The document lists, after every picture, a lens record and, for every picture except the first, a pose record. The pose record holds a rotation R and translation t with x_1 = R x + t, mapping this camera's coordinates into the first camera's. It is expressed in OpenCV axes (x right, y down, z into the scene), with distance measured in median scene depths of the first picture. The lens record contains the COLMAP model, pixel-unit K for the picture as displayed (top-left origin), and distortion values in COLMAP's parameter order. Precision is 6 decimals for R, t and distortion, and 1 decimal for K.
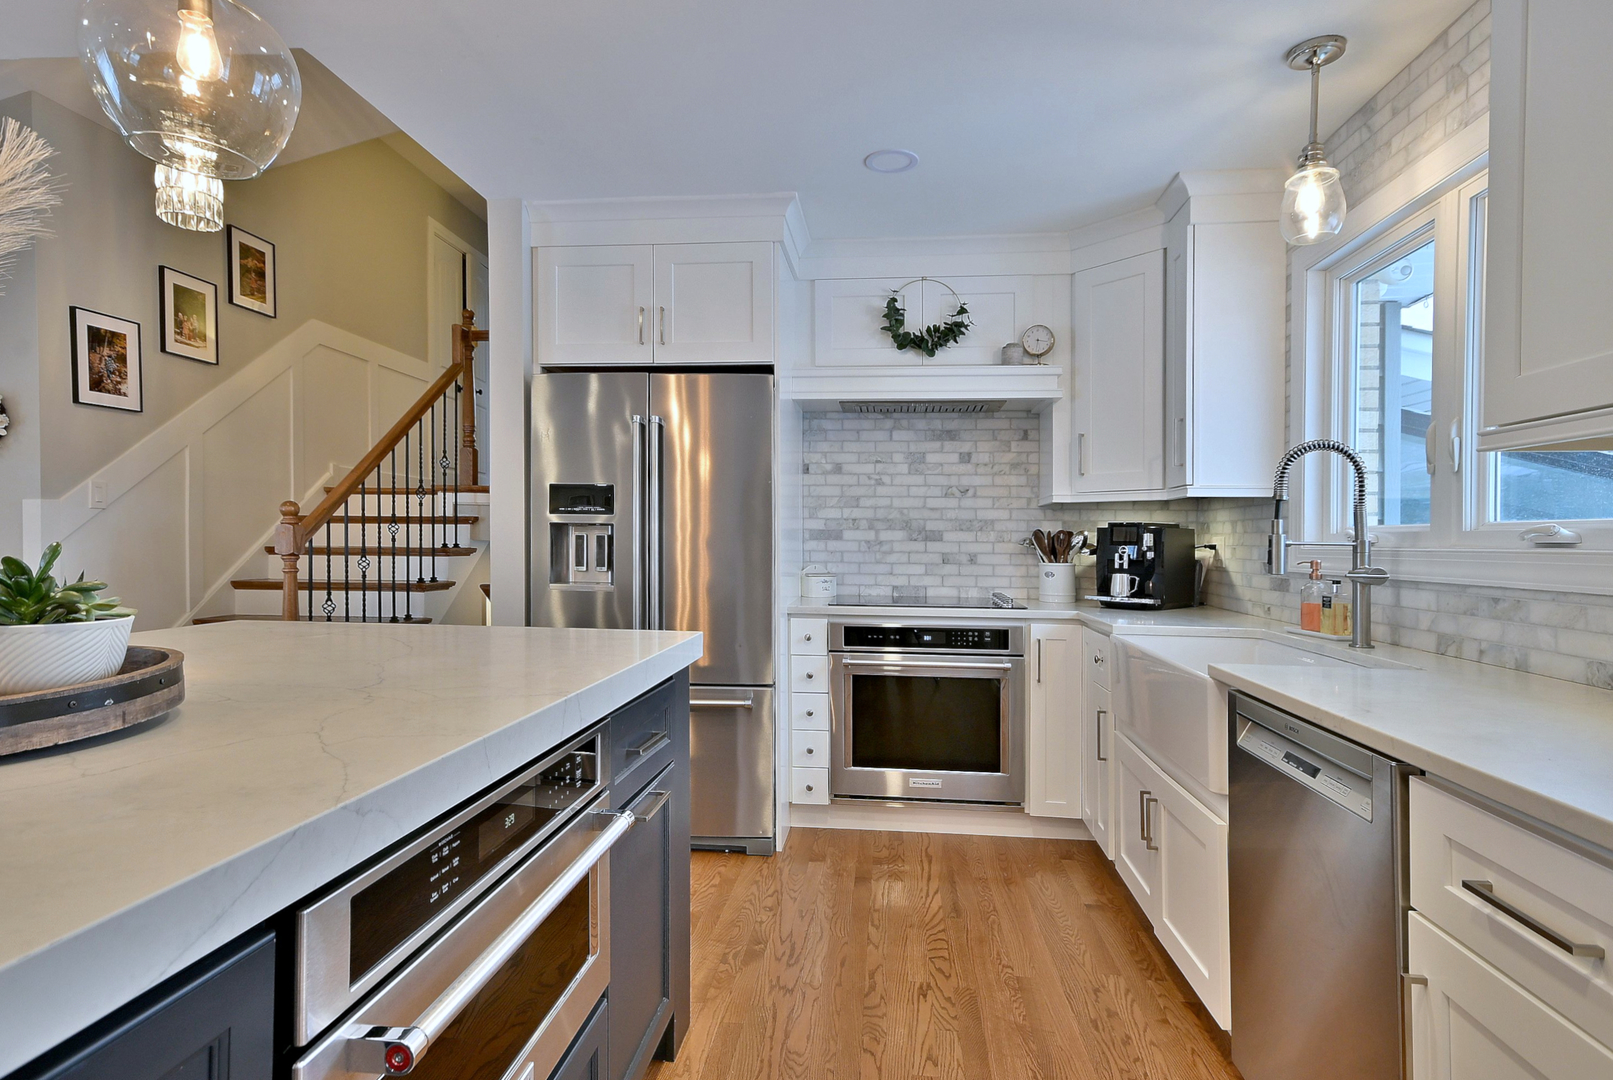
lens RADIAL K [[852.1, 0, 799.7], [0, 852.1, 542.6], [0, 0, 1]] dist [0.027266, -0.000013]
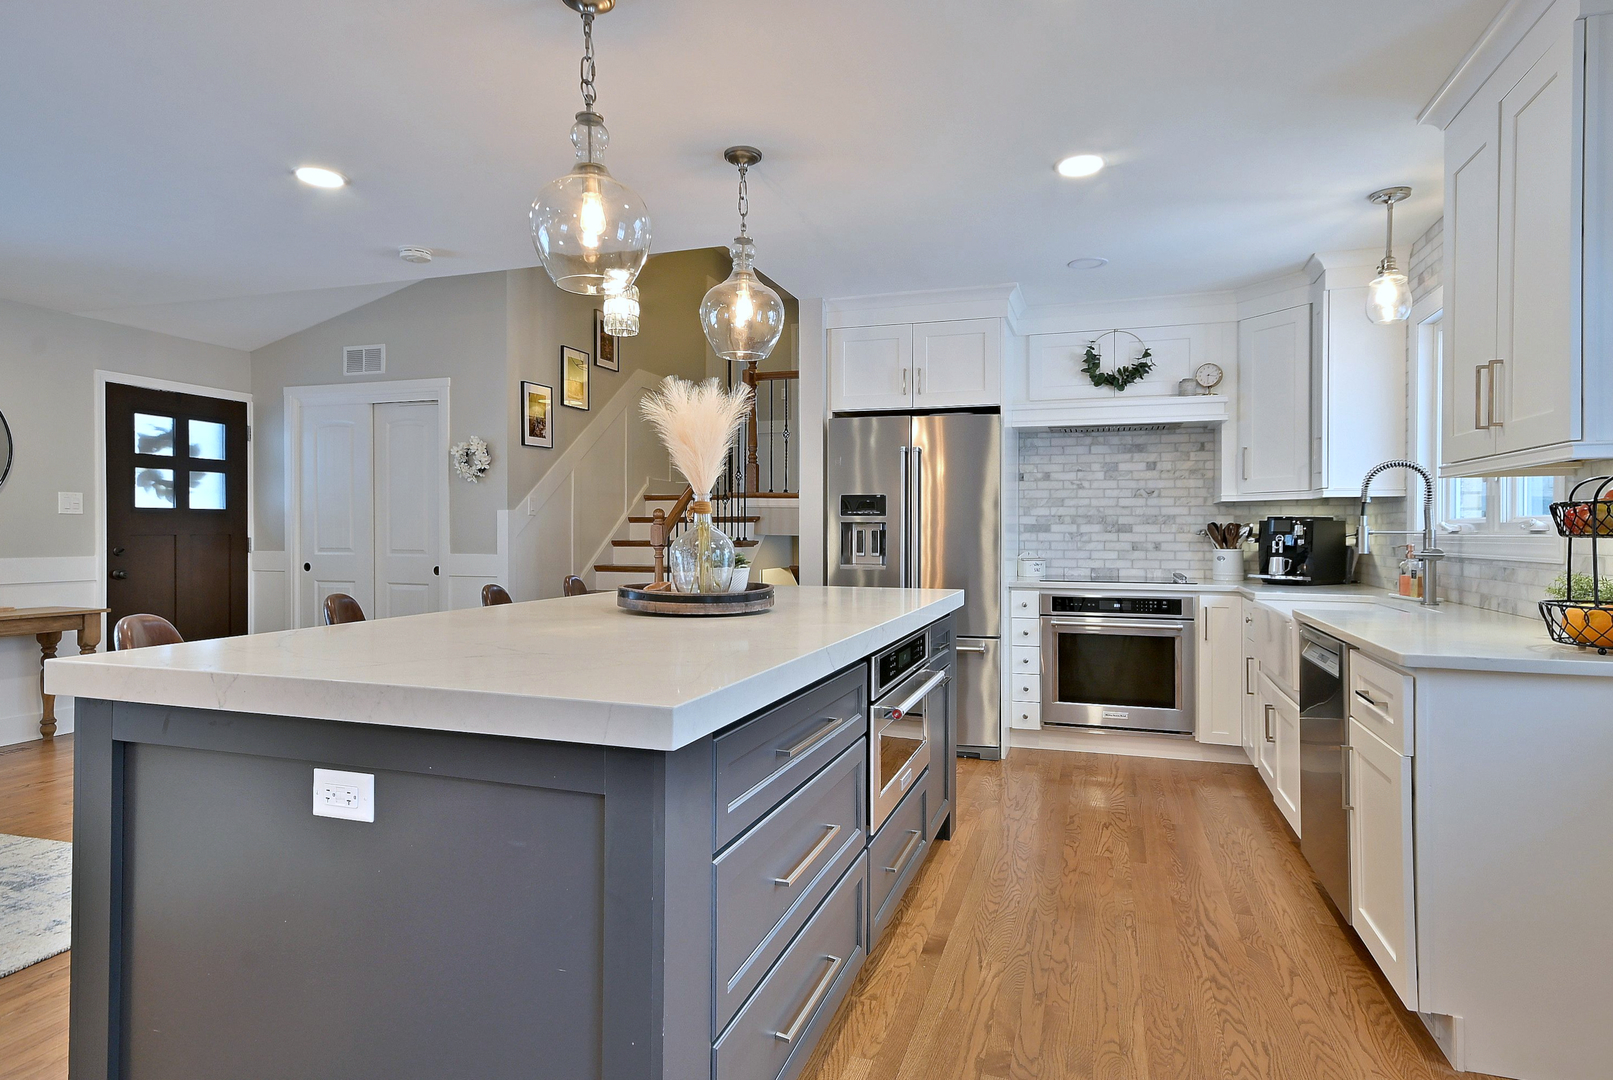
lens RADIAL K [[897.0, 0, 811.0], [0, 897.0, 564.2], [0, 0, 1]] dist [0.013602, 0.001650]
pose [[0.978923, -0.000886, -0.204230, -0.029894], [0.007495, 0.999473, 0.031591, -0.000392], [0.204094, -0.032456, 0.978413, -0.450526]]
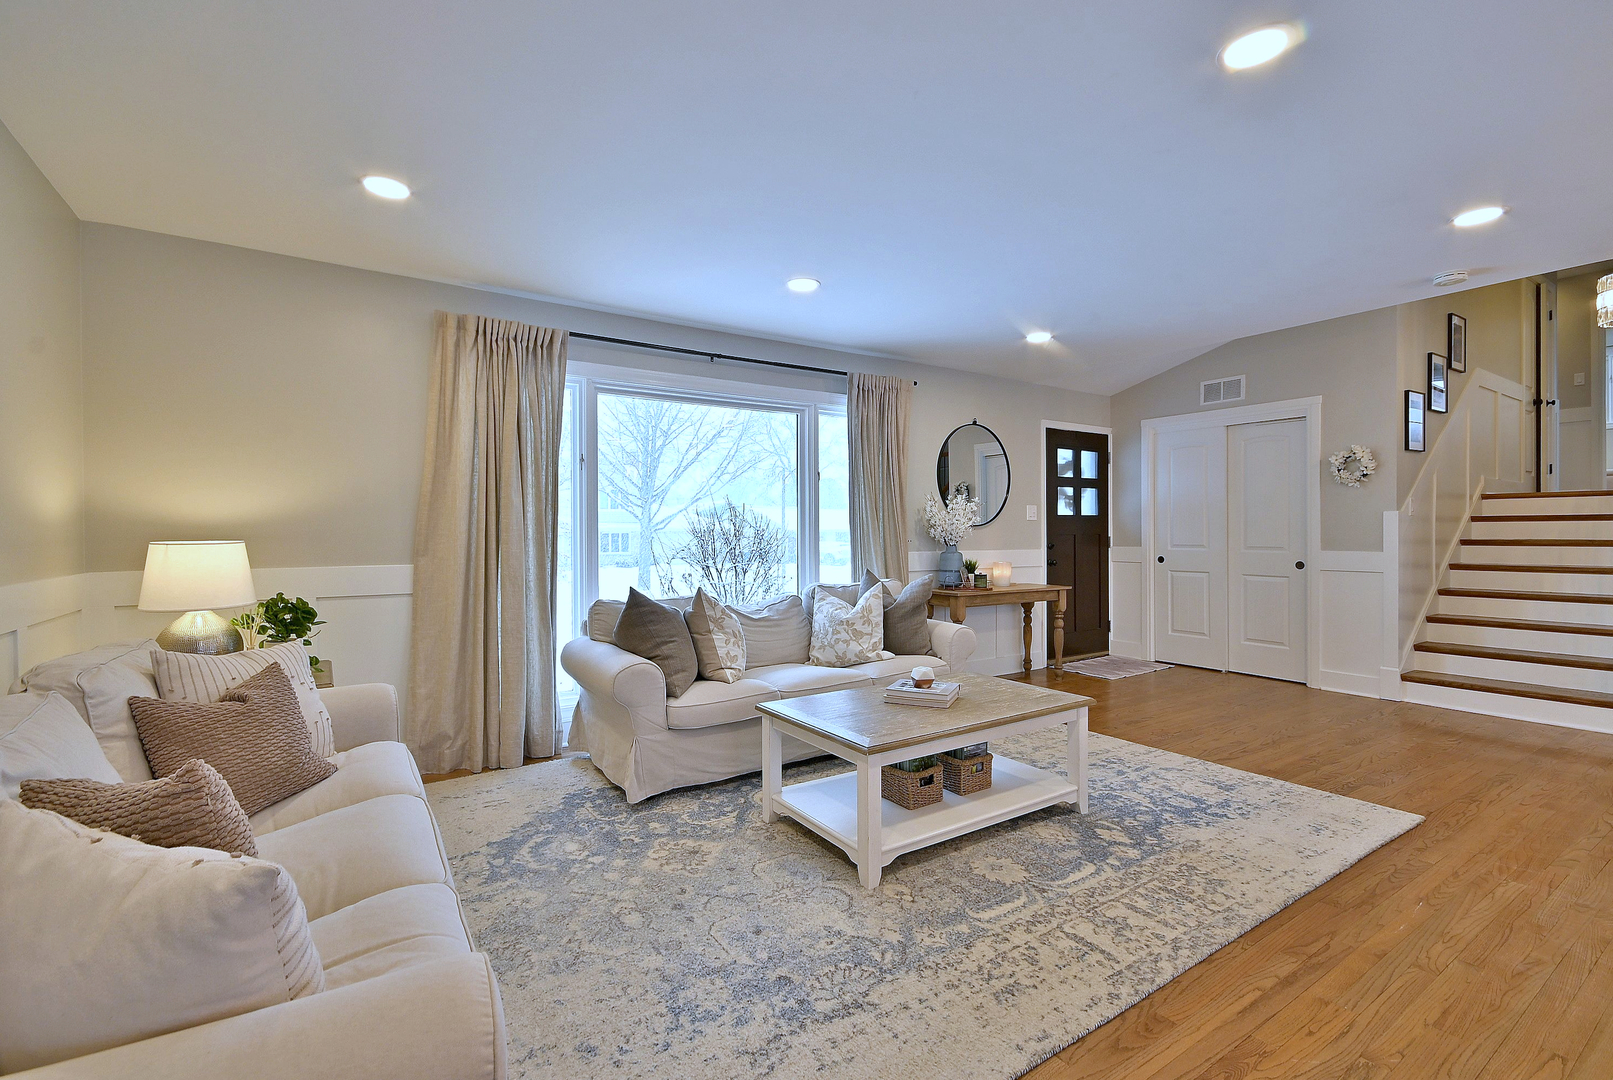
lens RADIAL K [[722.0, 0, 806.5], [0, 722.0, 540.0], [0, 0, 1]] dist [0.007979, 0.000478]
pose [[0.646088, -0.003713, -0.763254, -0.555341], [0.007872, 0.999967, 0.001798, -0.005447], [0.763222, -0.007170, 0.646096, -0.756729]]
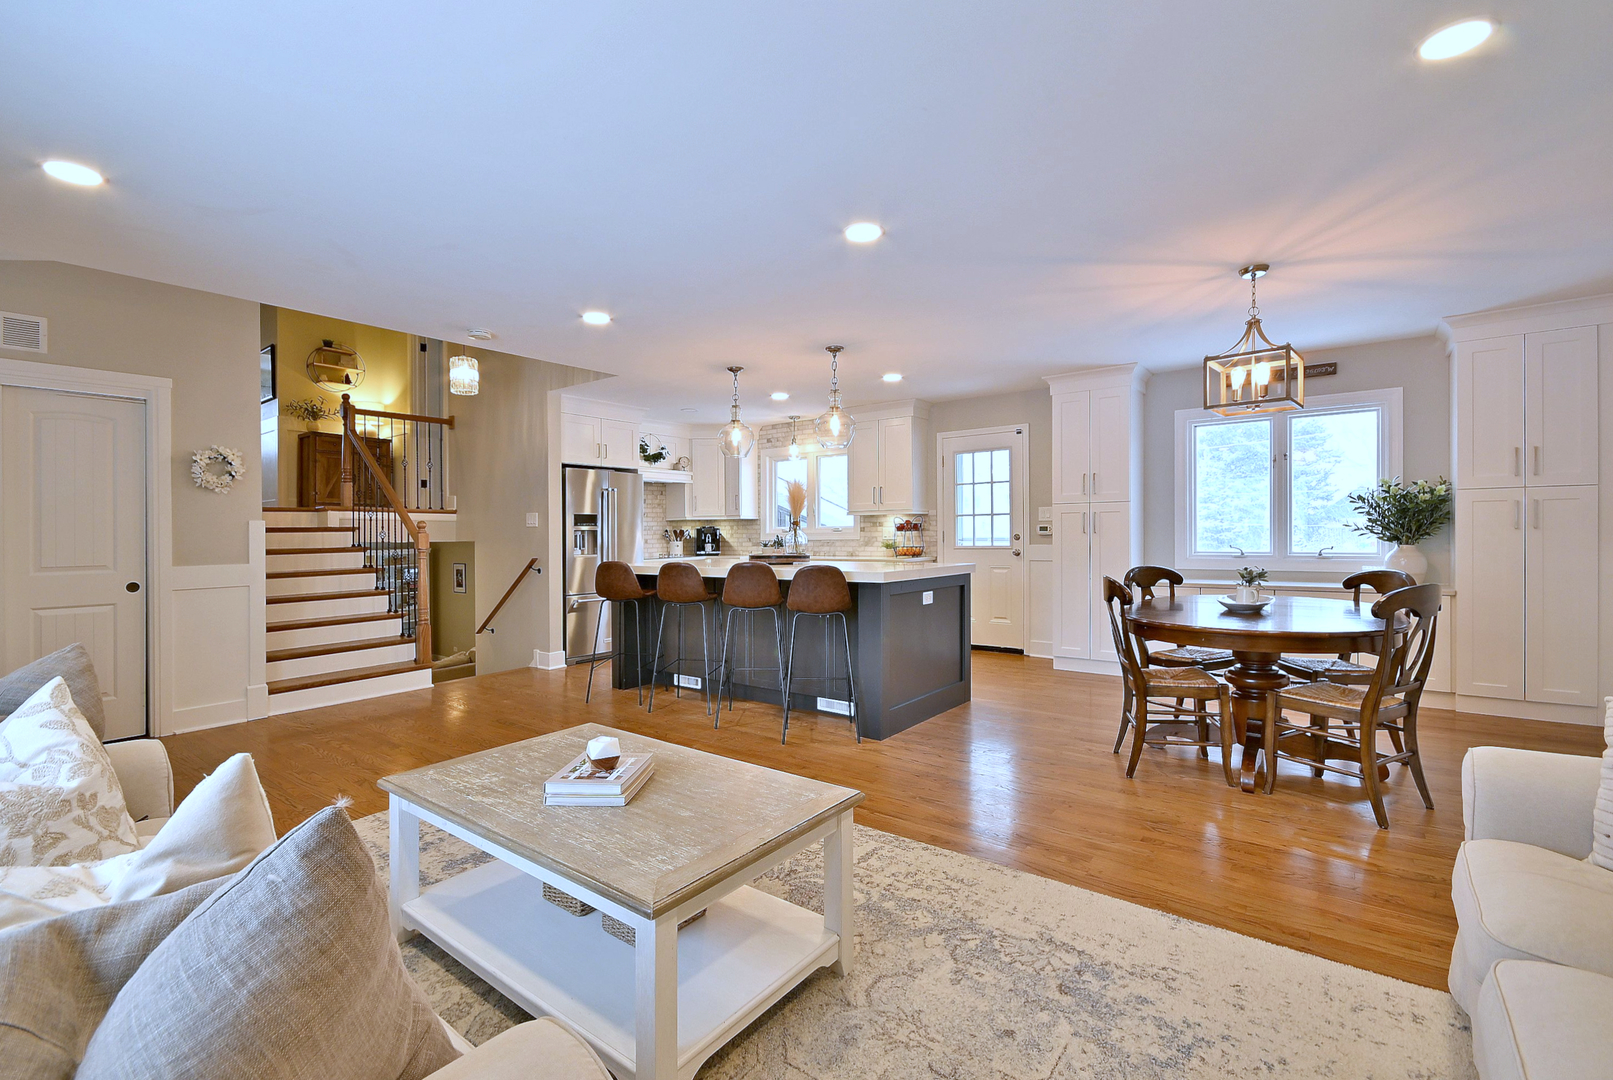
lens RADIAL K [[702.5, 0, 808.5], [0, 702.5, 533.5], [0, 0, 1]] dist [-0.000762, -0.000584]
pose [[0.511337, -0.020036, 0.859146, -1.495777], [0.022779, 0.999693, 0.009757, -0.015057], [-0.859078, 0.014581, 0.511637, -0.530400]]
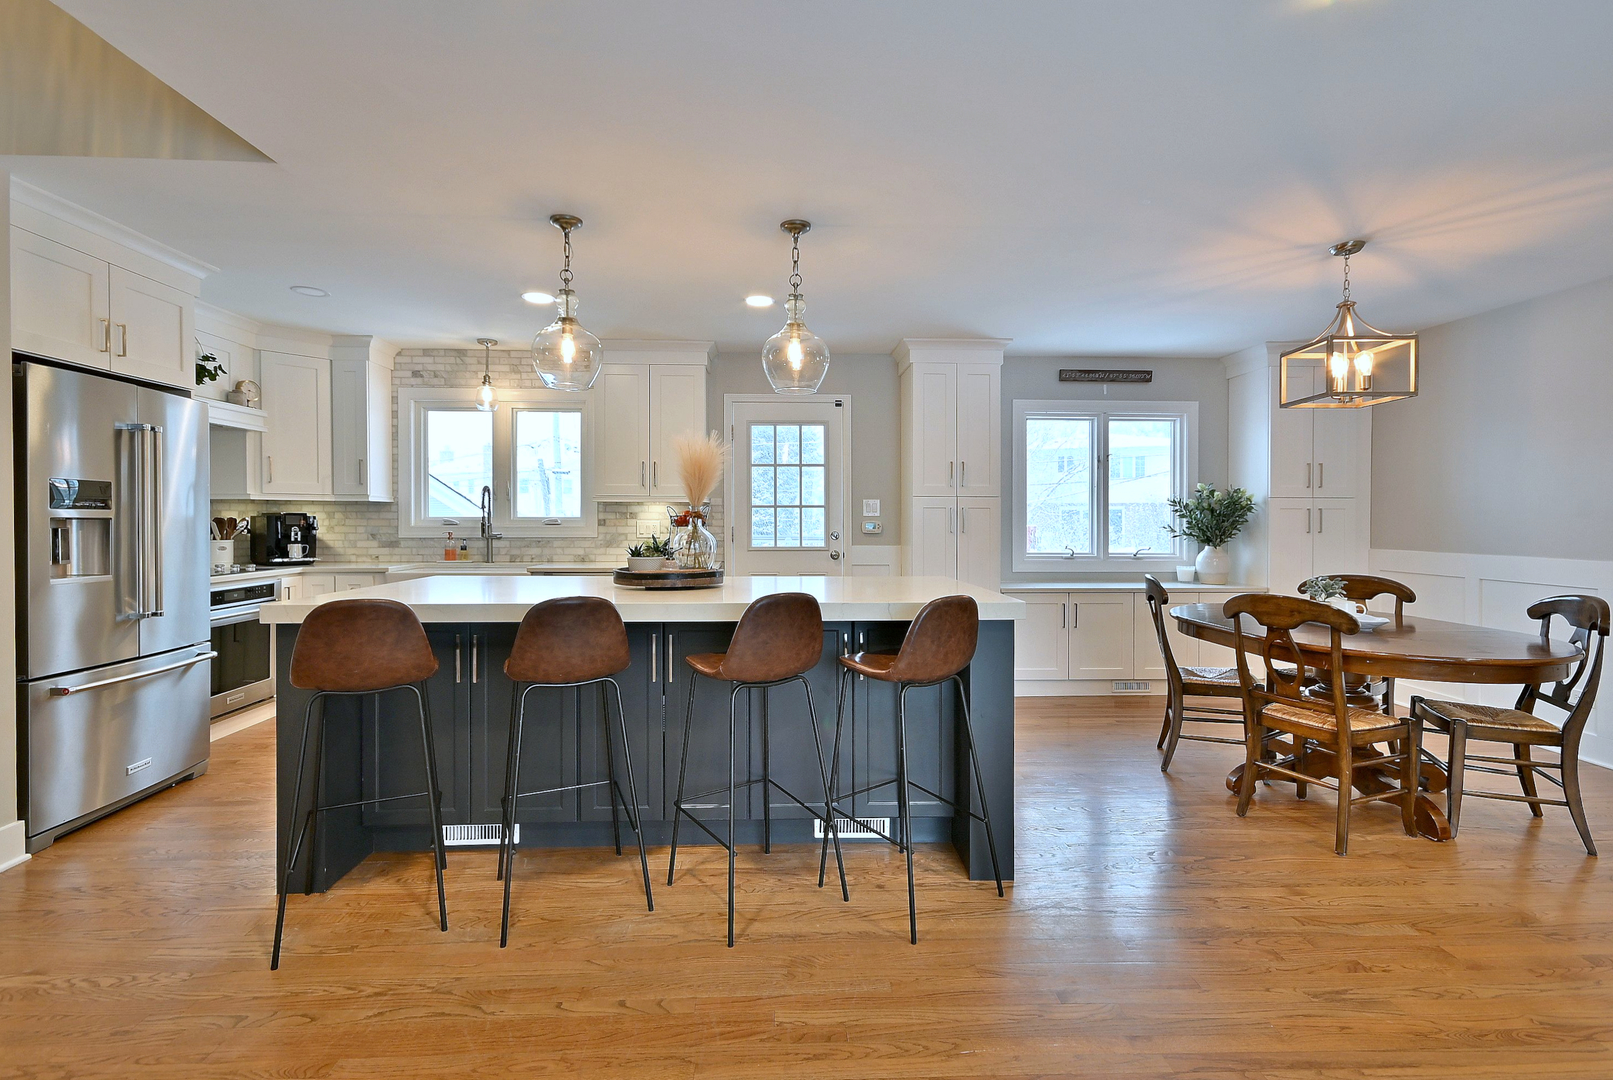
lens RADIAL K [[733.9, 0, 798.5], [0, 733.9, 527.3], [0, 0, 1]] dist [-0.000299, -0.000661]
pose [[-0.155025, -0.022772, 0.987648, -1.139357], [-0.000325, 0.999735, 0.023000, -0.028271], [-0.987910, 0.003245, -0.154992, 0.256028]]
